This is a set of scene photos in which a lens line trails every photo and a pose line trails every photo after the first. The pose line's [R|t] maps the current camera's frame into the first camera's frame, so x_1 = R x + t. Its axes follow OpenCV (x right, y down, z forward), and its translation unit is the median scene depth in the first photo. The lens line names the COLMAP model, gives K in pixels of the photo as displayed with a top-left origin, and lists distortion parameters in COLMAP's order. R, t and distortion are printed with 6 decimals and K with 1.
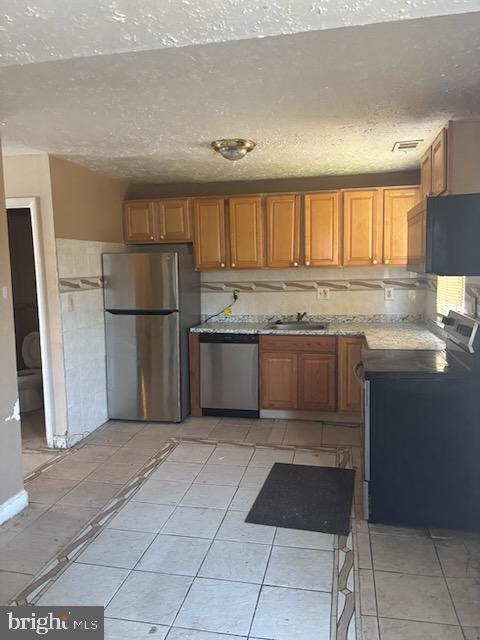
lens RADIAL K [[475.2, 0, 238.7], [0, 475.2, 318.2], [0, 0, 1]] dist [0.013931, -0.000439]
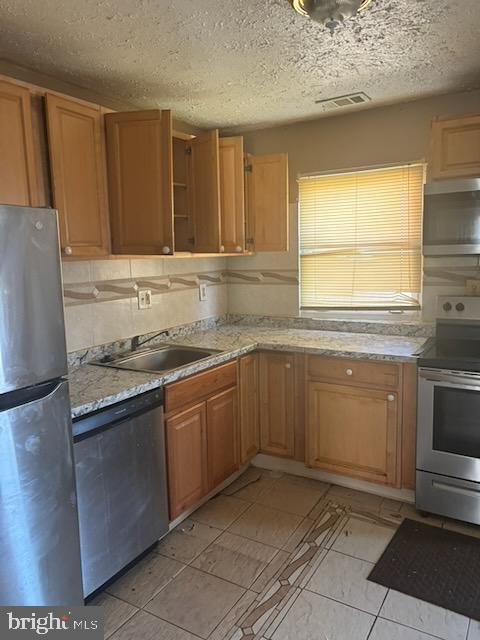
lens RADIAL K [[475.2, 0, 237.6], [0, 475.2, 321.4], [0, 0, 1]] dist [0.013931, -0.000439]
pose [[0.348649, -0.120997, 0.929410, -0.368791], [0.127626, 0.988524, 0.080816, -0.059509], [-0.928523, 0.090441, 0.360091, 0.687852]]
